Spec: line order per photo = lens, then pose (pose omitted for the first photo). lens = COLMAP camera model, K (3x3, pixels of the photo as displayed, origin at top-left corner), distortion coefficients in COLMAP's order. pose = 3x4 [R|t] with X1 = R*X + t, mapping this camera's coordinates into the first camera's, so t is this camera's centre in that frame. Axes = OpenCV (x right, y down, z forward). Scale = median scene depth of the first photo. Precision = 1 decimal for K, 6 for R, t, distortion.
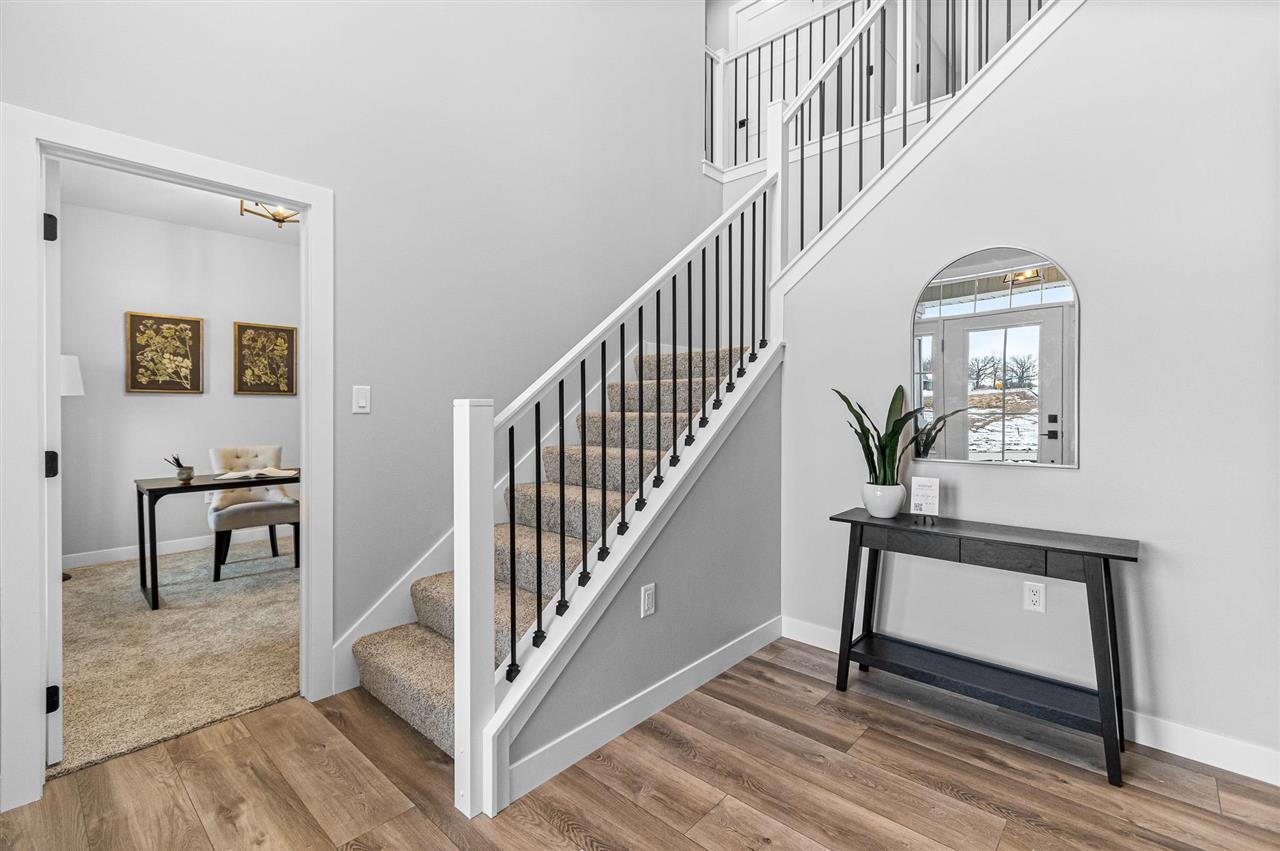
lens RADIAL K [[573.9, 0, 640.0], [0, 573.9, 425.5], [0, 0, 1]] dist [-0.002981, -0.000608]
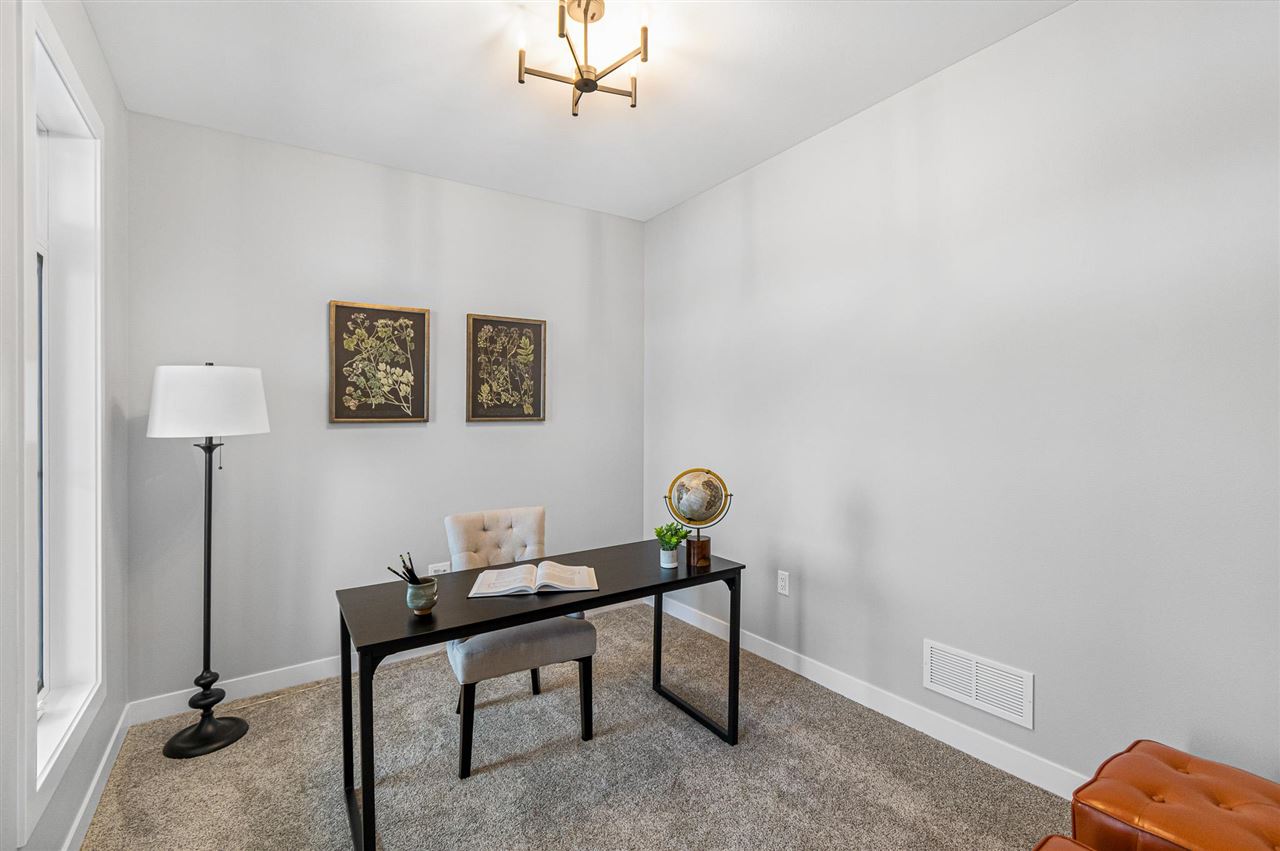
lens RADIAL K [[558.0, 0, 637.3], [0, 558.0, 417.4], [0, 0, 1]] dist [0.002408, 0.000237]
pose [[0.971834, -0.009260, -0.235483, -0.382793], [0.003651, 0.999699, -0.024244, -0.045661], [0.235636, 0.022701, 0.971576, 0.437003]]
